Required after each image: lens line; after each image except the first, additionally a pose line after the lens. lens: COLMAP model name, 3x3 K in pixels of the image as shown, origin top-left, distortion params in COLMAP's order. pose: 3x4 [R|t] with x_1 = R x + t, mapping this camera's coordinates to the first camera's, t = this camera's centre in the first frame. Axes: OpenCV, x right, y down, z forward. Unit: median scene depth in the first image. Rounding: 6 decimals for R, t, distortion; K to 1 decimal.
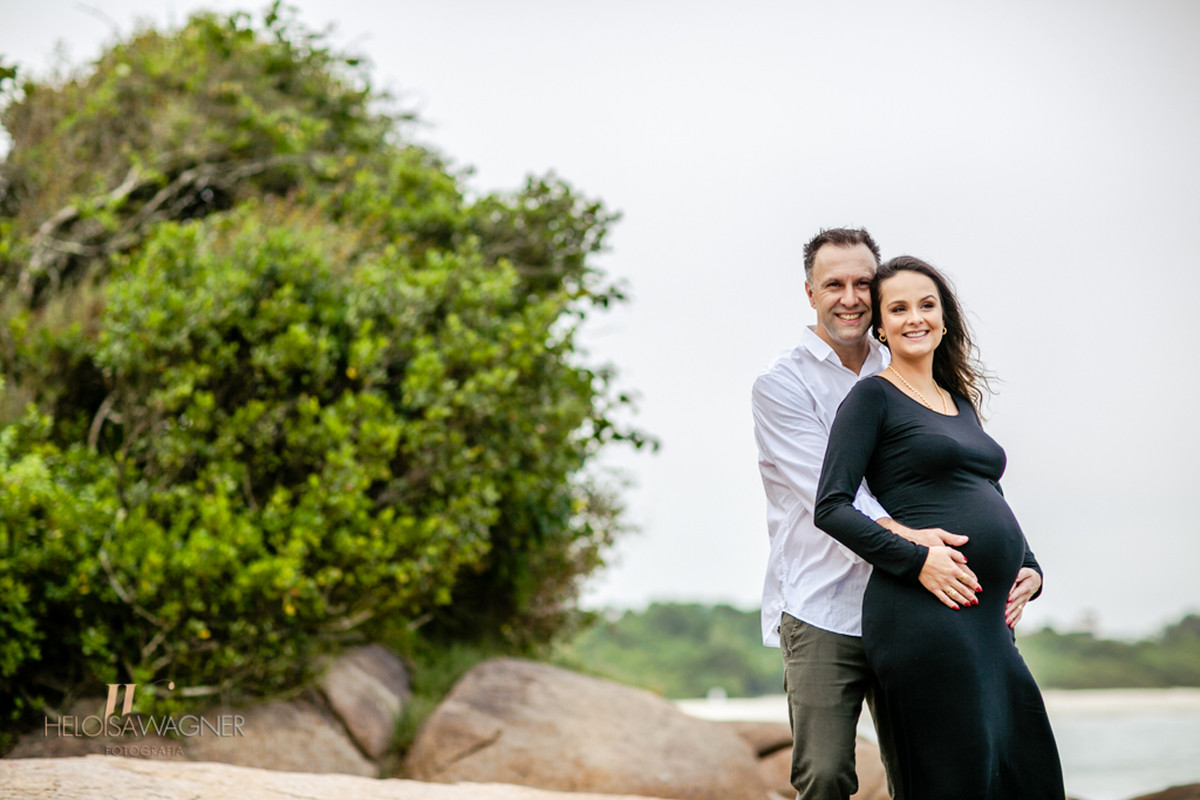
lens RADIAL K [[2910.0, 0, 601.5], [0, 2910.0, 399.7], [0, 0, 1]] dist [-0.099737, 0.000000]
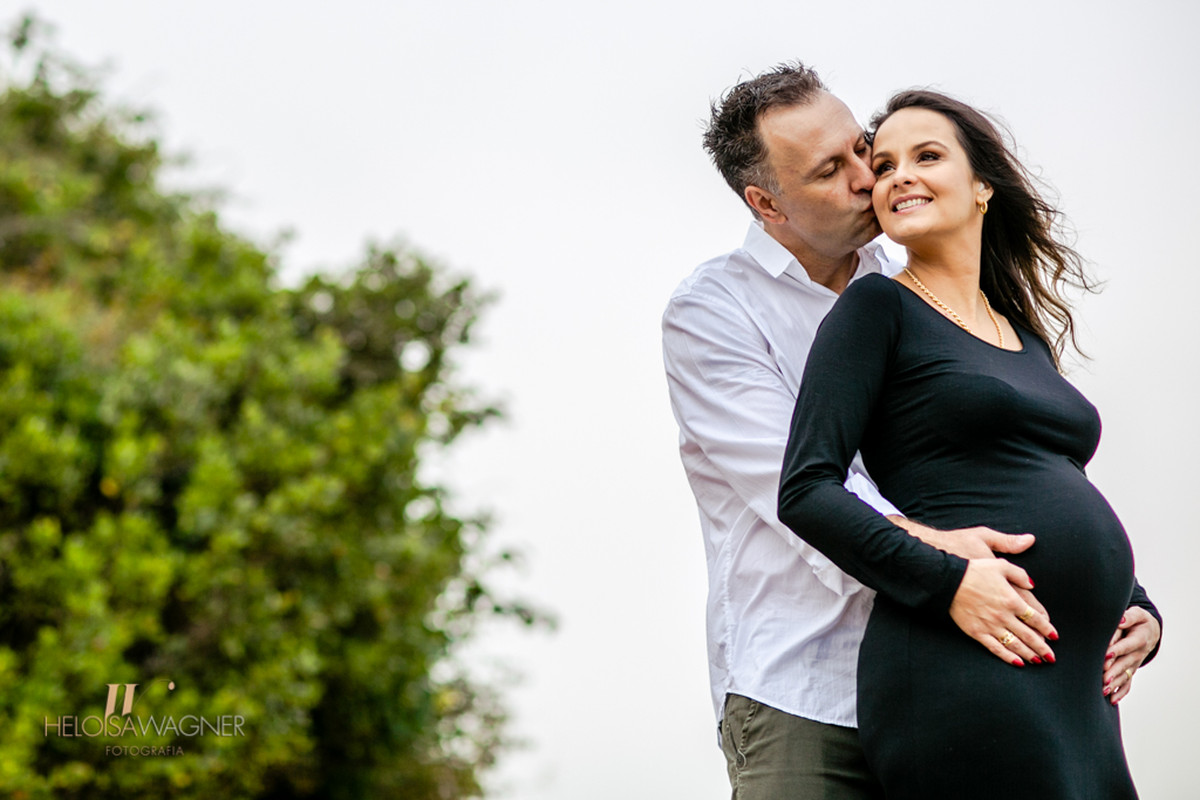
lens RADIAL K [[2910.0, 0, 596.1], [0, 2910.0, 399.3], [0, 0, 1]] dist [-0.099737, 0.000000]
pose [[0.999726, -0.013708, 0.018971, 0.018602], [0.016420, 0.988383, -0.151091, 0.077459], [-0.016680, 0.151361, 0.988338, 0.303431]]
